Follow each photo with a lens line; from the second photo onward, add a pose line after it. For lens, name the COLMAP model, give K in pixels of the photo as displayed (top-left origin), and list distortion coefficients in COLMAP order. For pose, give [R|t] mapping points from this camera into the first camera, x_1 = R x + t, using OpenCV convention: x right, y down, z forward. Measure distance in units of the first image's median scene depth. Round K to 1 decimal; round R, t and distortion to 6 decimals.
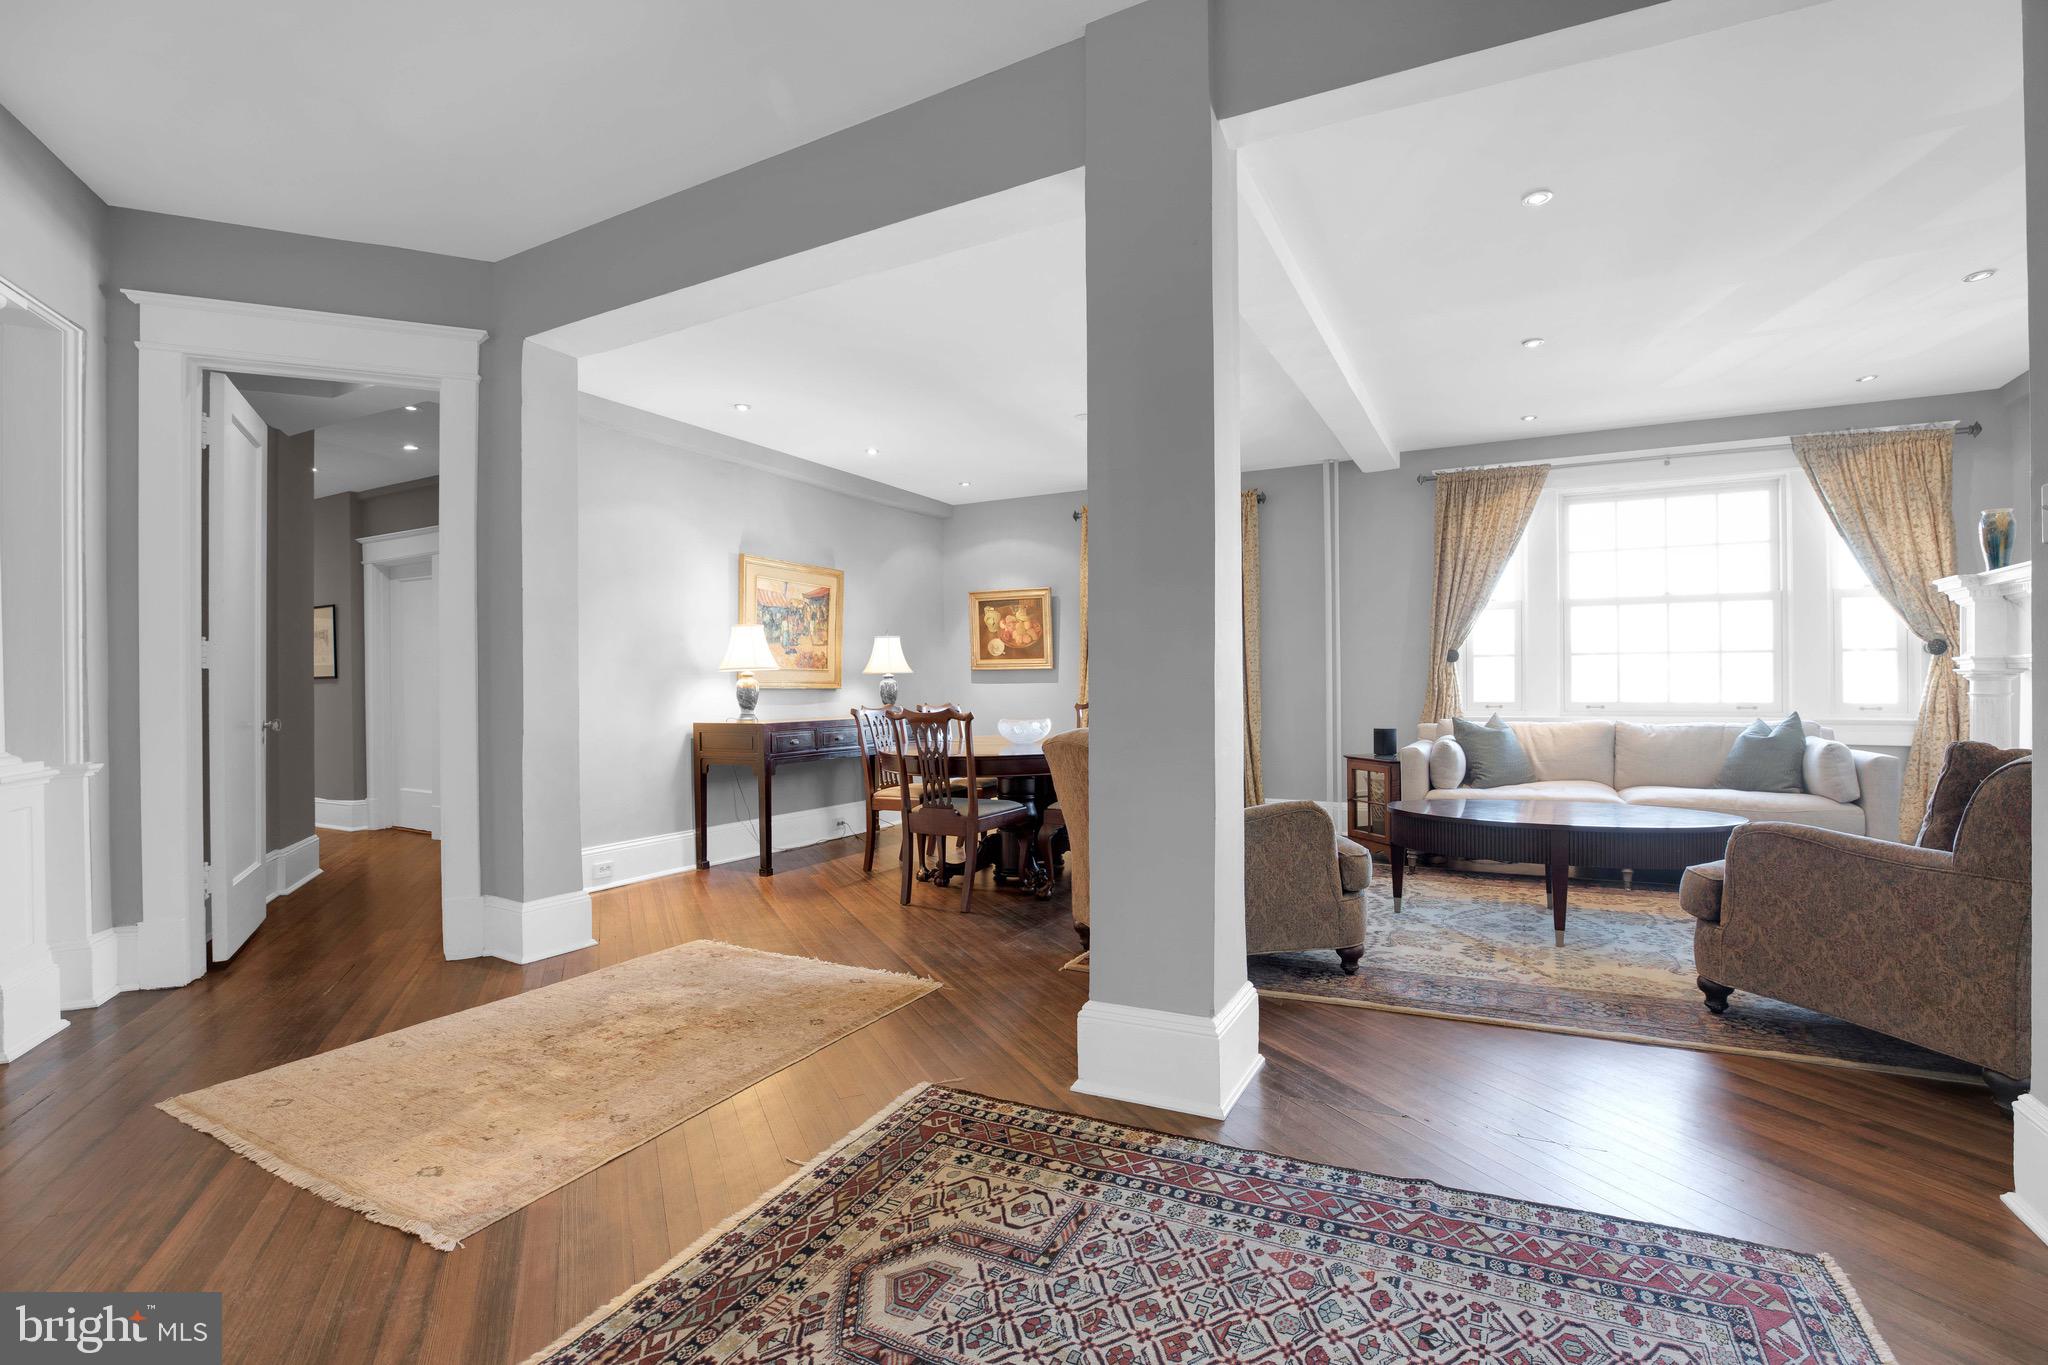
lens RADIAL K [[946.6, 0, 1024.0], [0, 946.6, 682.5], [0, 0, 1]] dist [-0.047884, 0.014016]
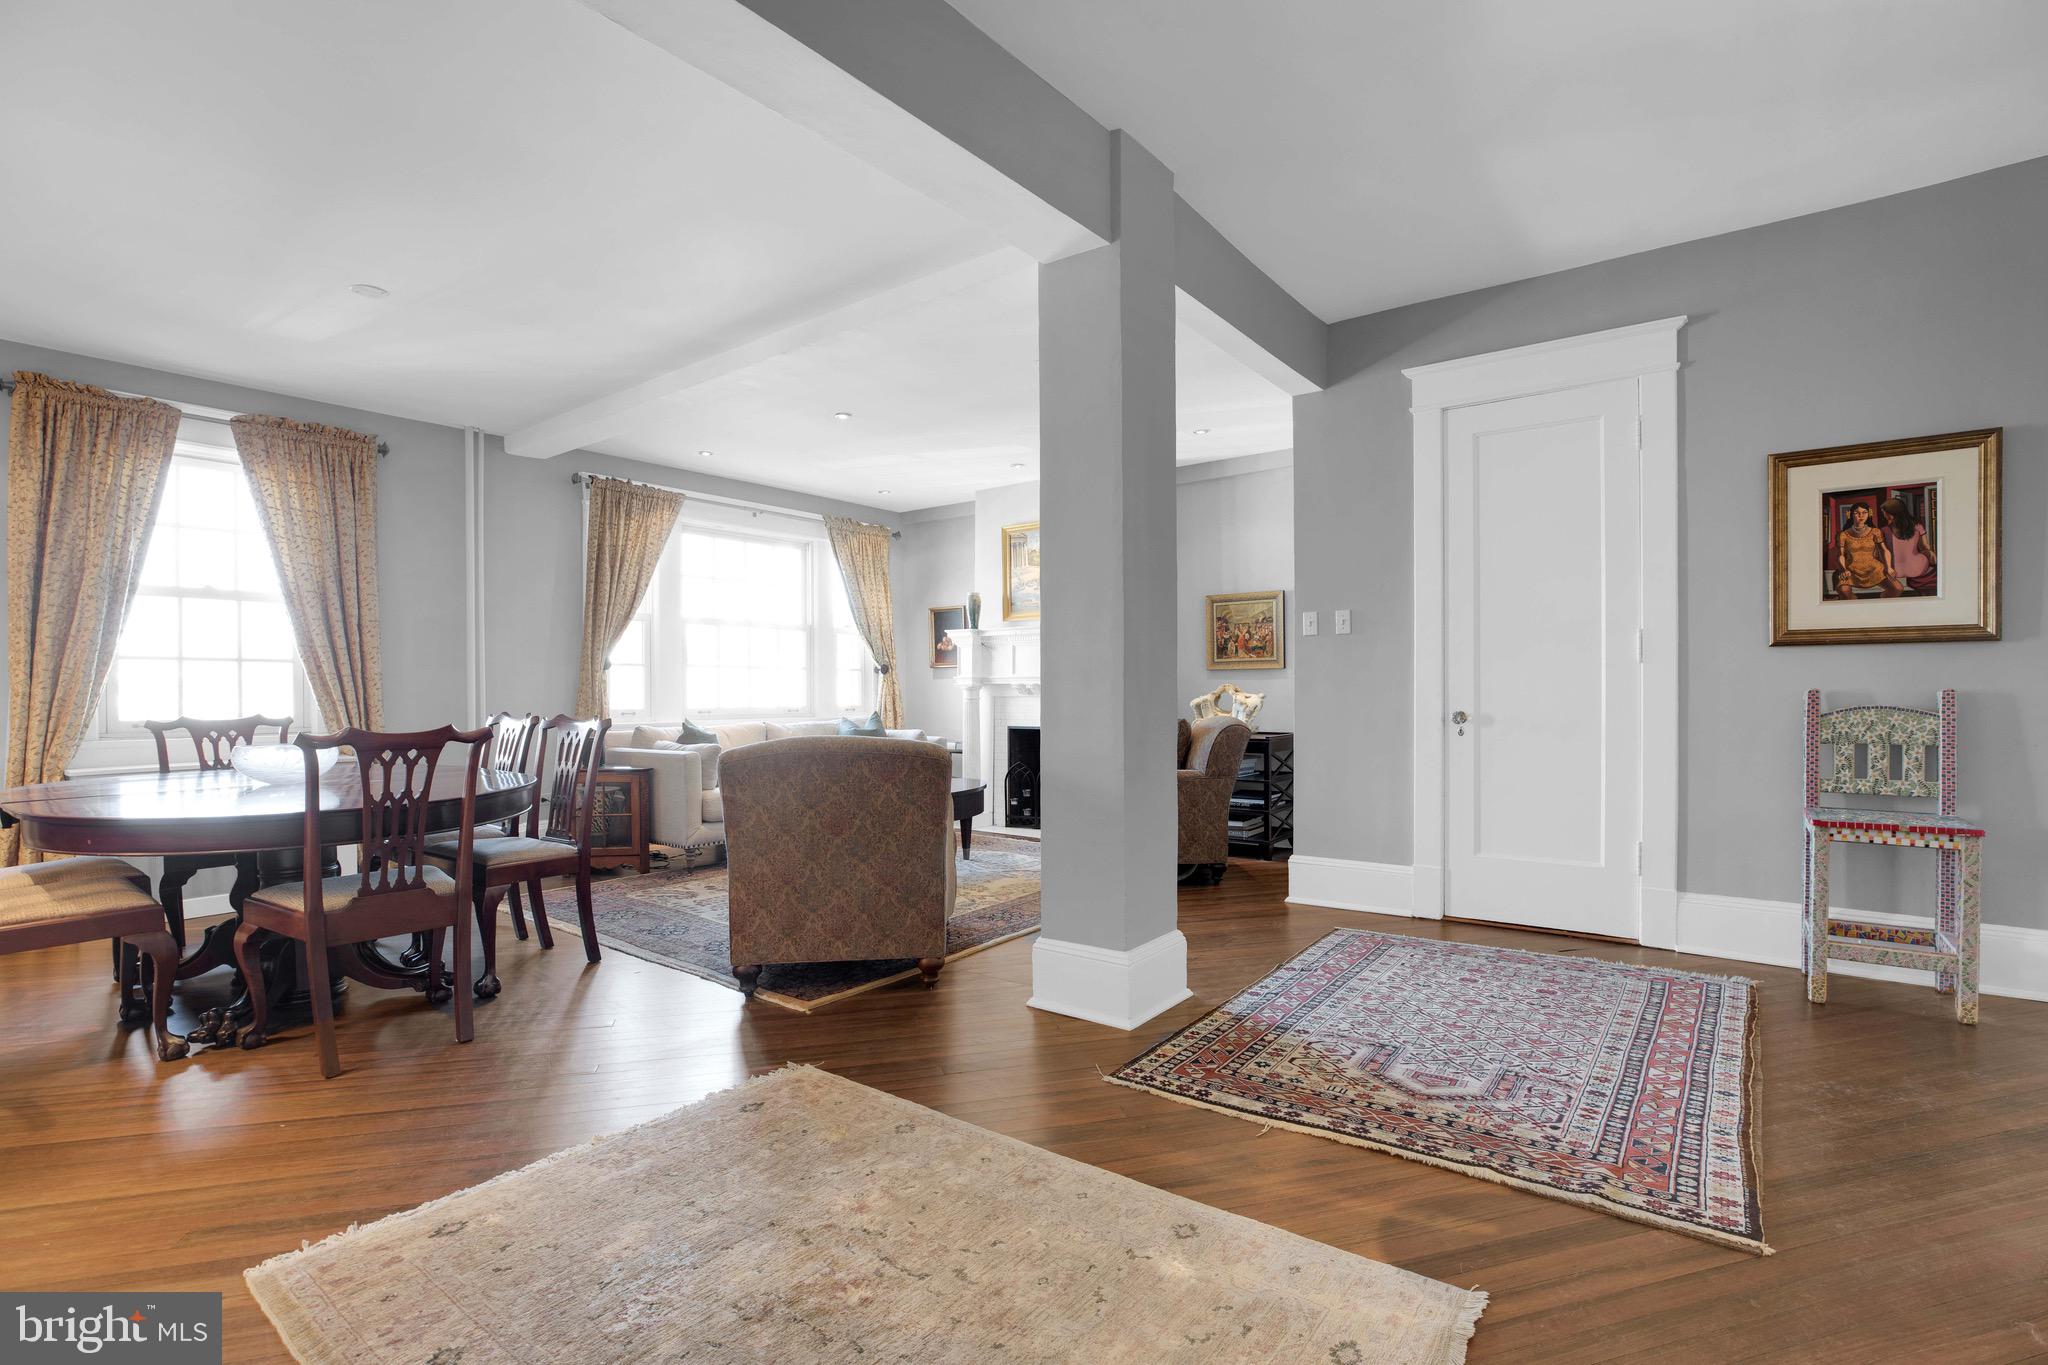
lens RADIAL K [[961.7, 0, 1050.7], [0, 961.7, 701.4], [0, 0, 1]] dist [-0.048368, 0.014371]
pose [[0.144549, -0.004425, 0.989488, -0.625743], [-0.003536, 0.999981, 0.004988, 0.007583], [-0.989491, -0.004220, 0.144530, 0.501544]]
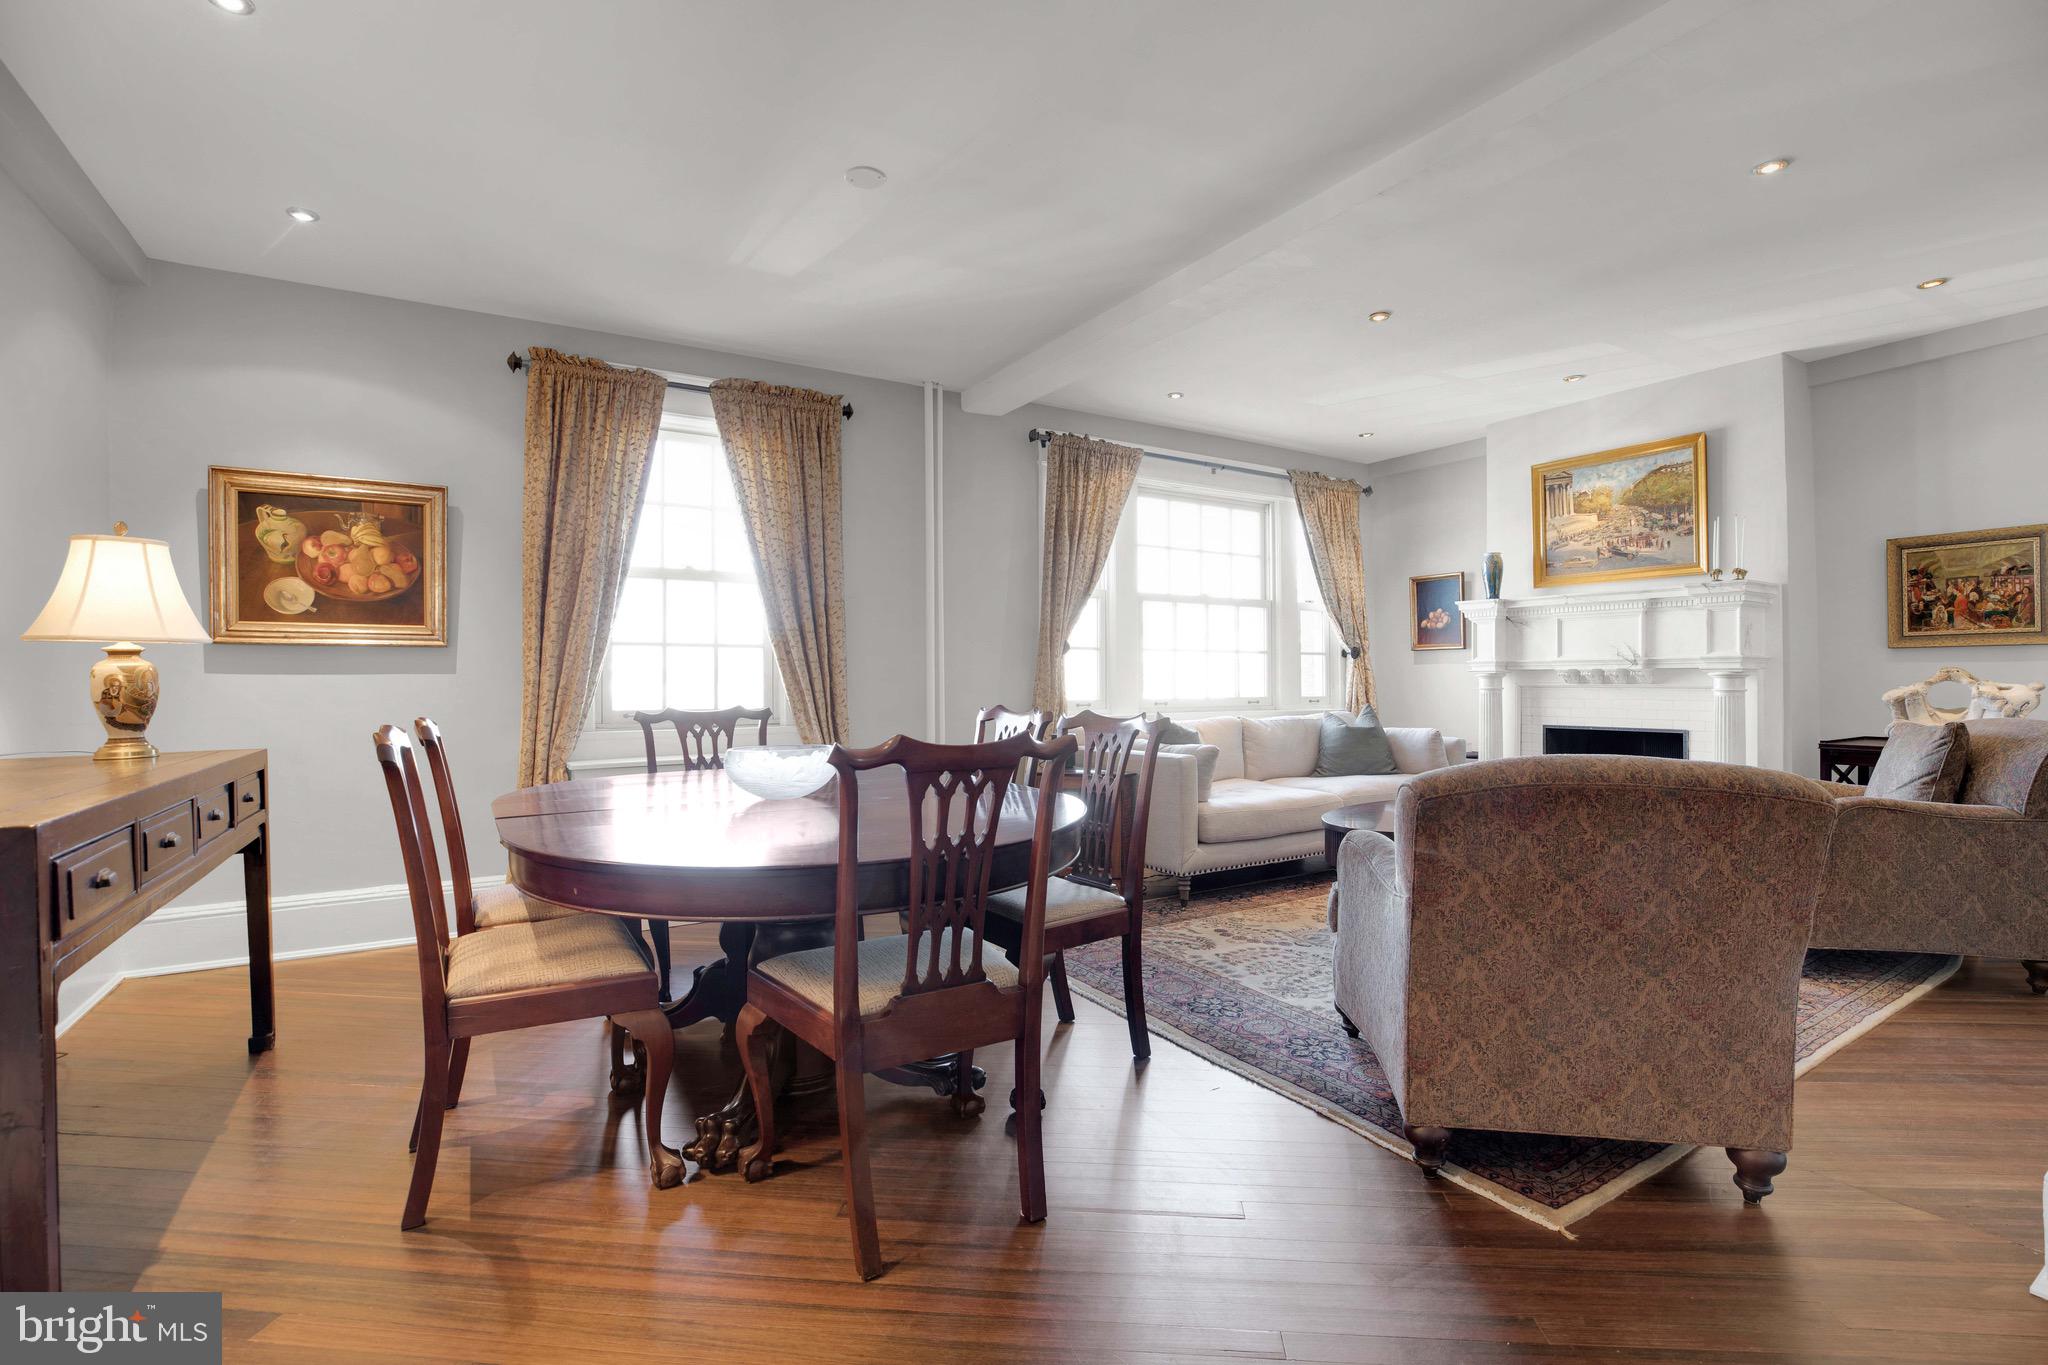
lens RADIAL K [[946.6, 0, 1024.0], [0, 946.6, 682.5], [0, 0, 1]] dist [-0.047884, 0.014016]
pose [[0.497094, 0.003395, 0.867690, -0.416546], [-0.005132, 0.999986, -0.000973, 0.007380], [-0.867681, -0.003969, 0.497105, 0.780500]]
